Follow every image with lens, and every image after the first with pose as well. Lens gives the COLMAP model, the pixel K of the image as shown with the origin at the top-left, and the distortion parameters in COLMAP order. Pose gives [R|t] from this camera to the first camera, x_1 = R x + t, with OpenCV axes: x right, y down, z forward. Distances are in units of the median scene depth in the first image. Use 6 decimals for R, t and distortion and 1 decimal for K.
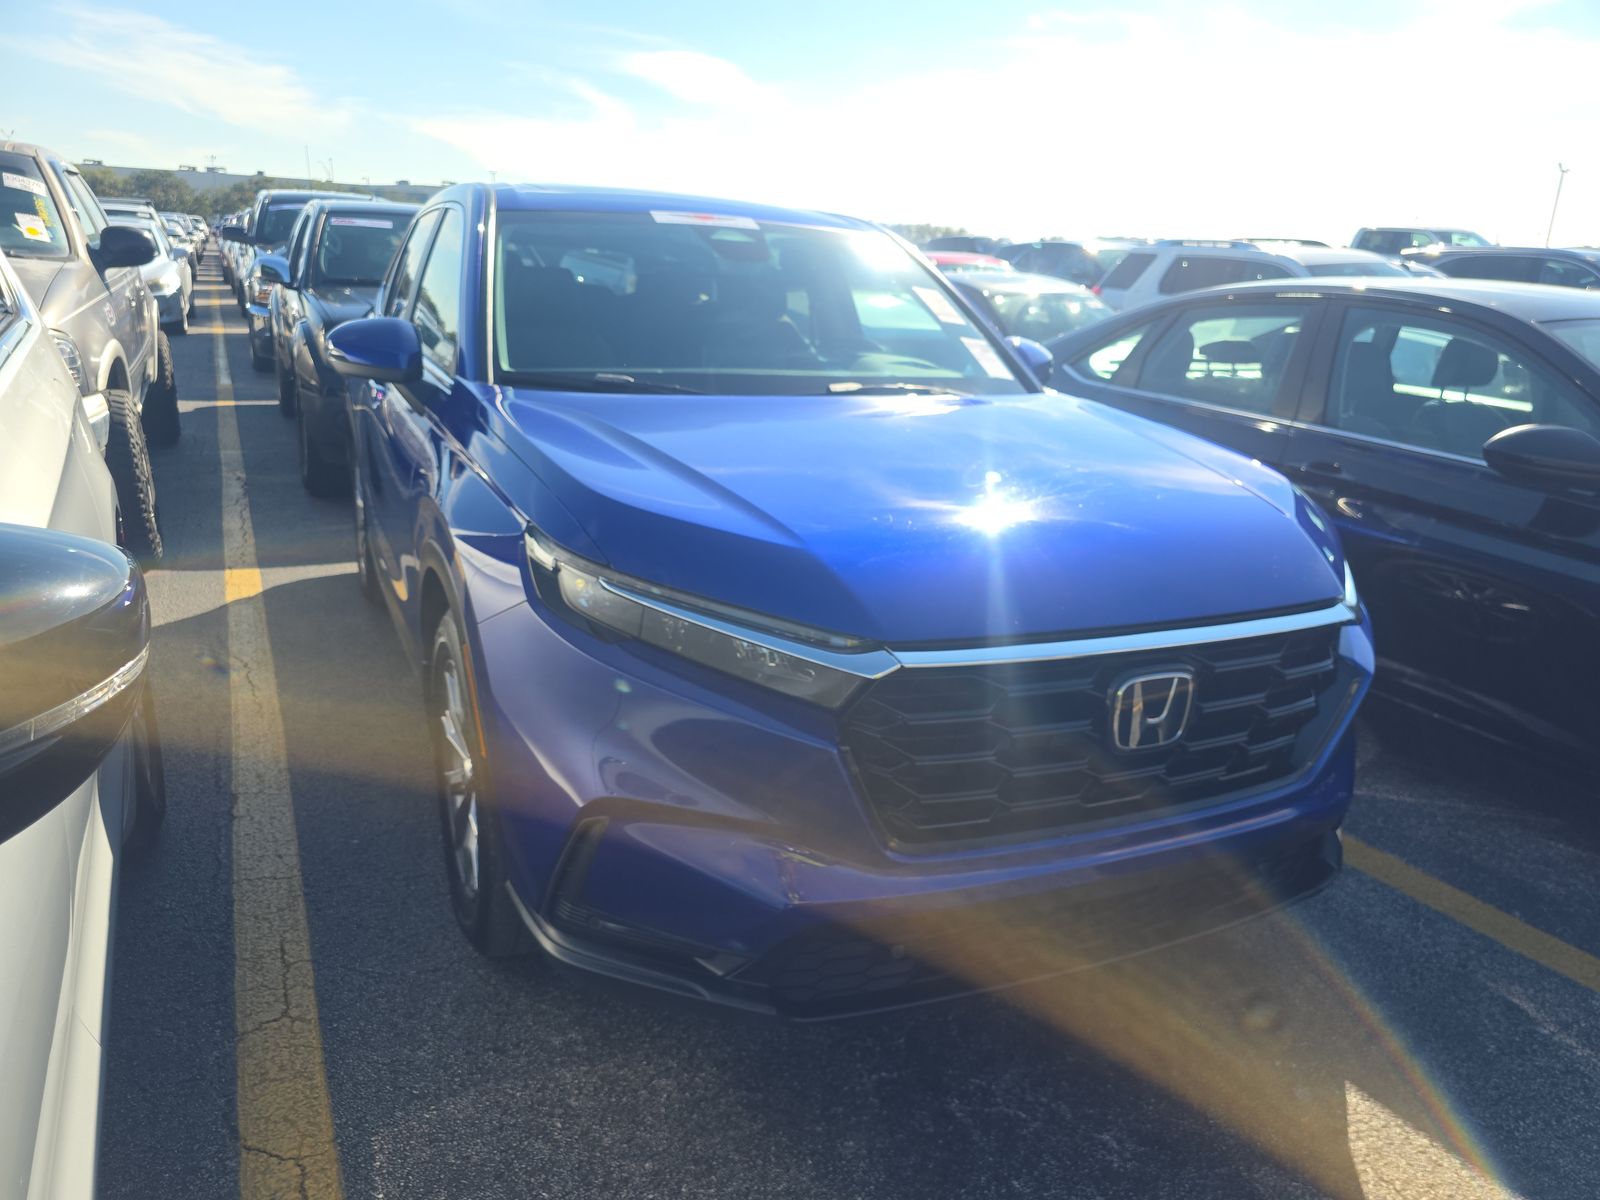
lens RADIAL K [[1109.4, 0, 803.2], [0, 1109.4, 607.9], [0, 0, 1]] dist [0.048059, -0.059336]
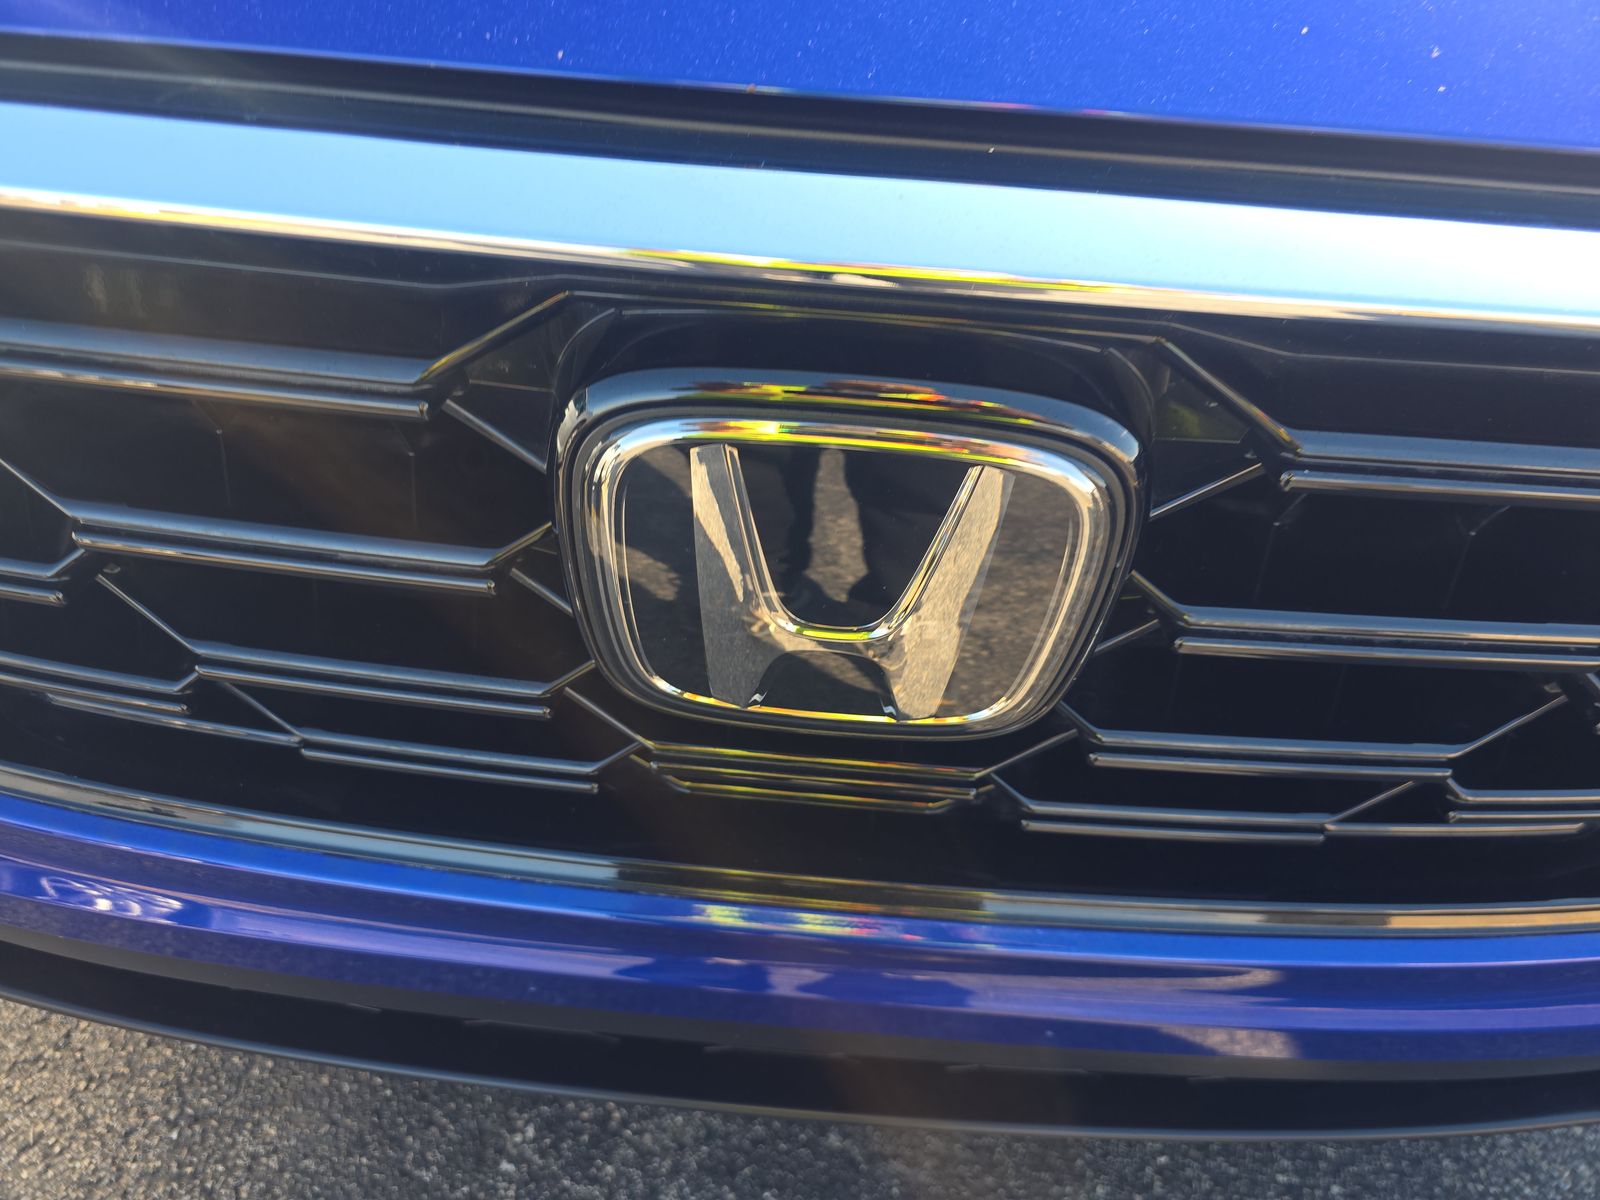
lens RADIAL K [[1095.3, 0, 790.8], [0, 1095.3, 595.7], [0, 0, 1]] dist [0.051751, -0.053736]
pose [[0.875169, 0.321408, -0.361630, 0.230751], [-0.144586, 0.887039, 0.438471, 0.003579], [0.461708, -0.331450, 0.822780, 0.500276]]
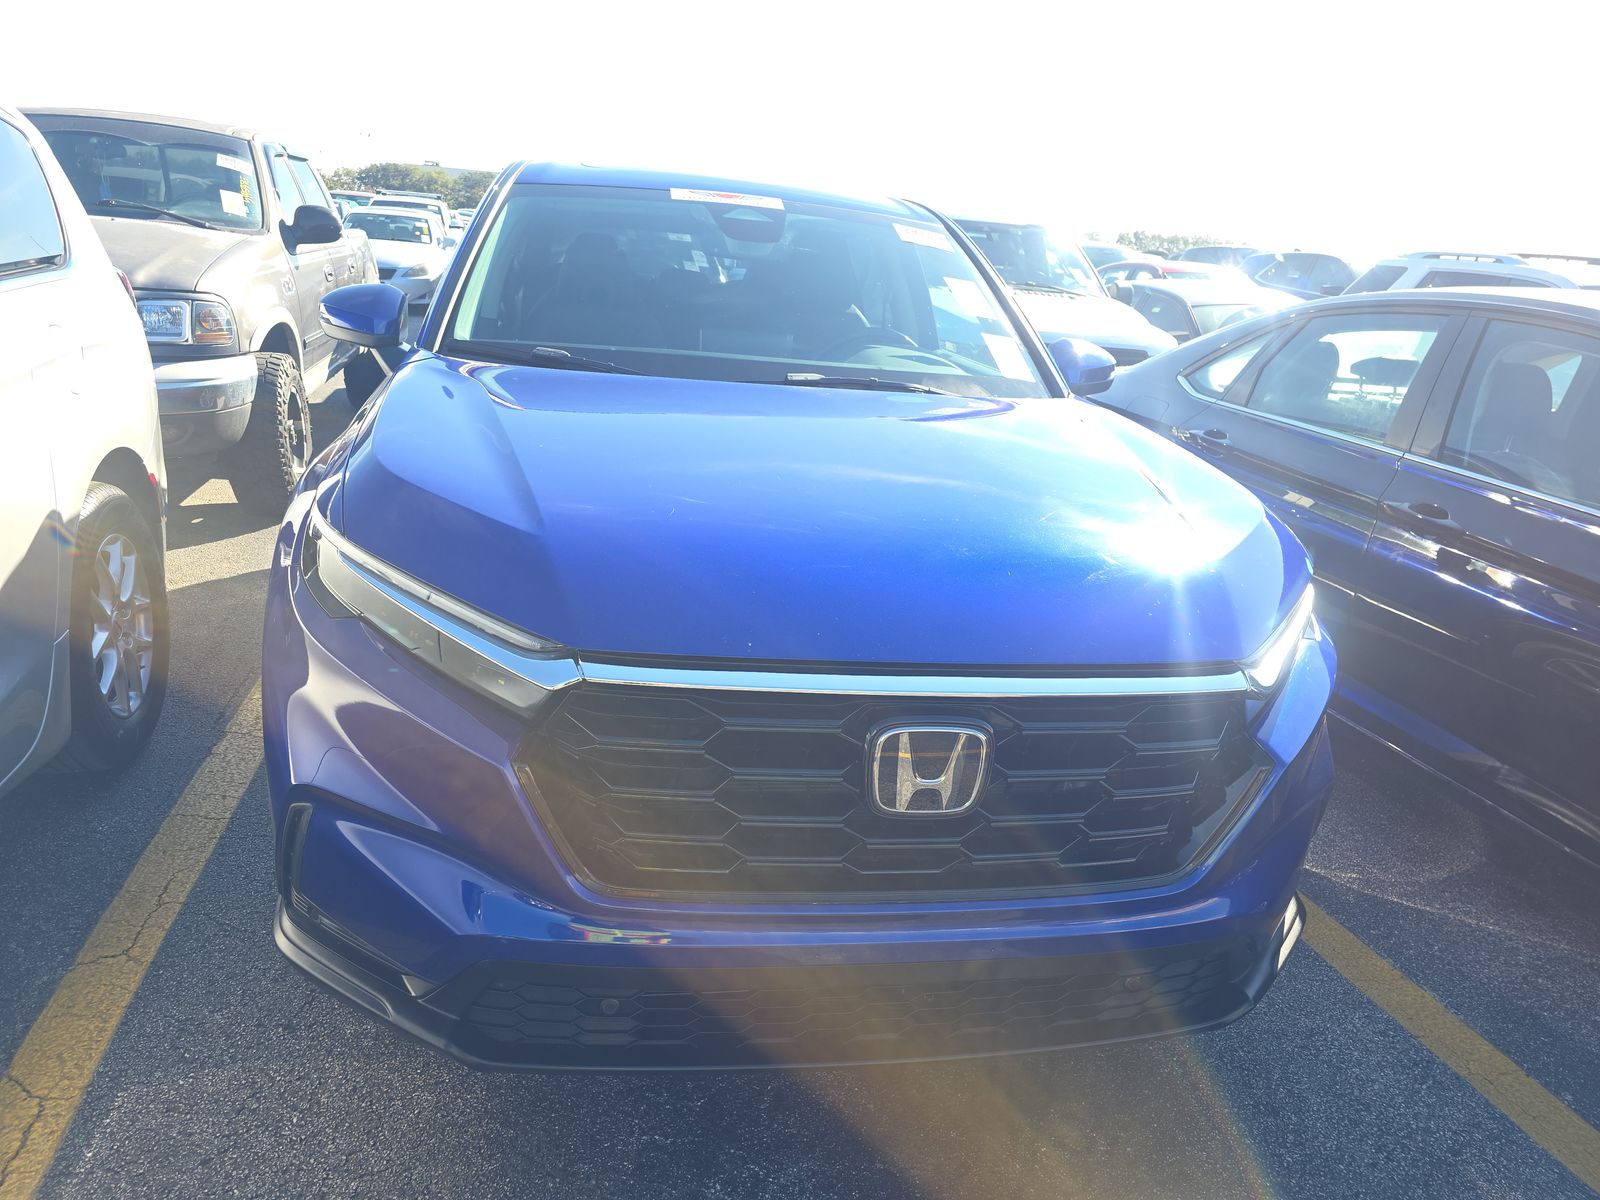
lens RADIAL K [[1095.3, 0, 790.8], [0, 1095.3, 595.7], [0, 0, 1]] dist [0.051751, -0.053736]
pose [[0.967872, 0.100822, -0.230343, 0.236367], [-0.103868, 0.994591, -0.001104, -0.015167], [0.228986, 0.024994, 0.973109, 0.110974]]
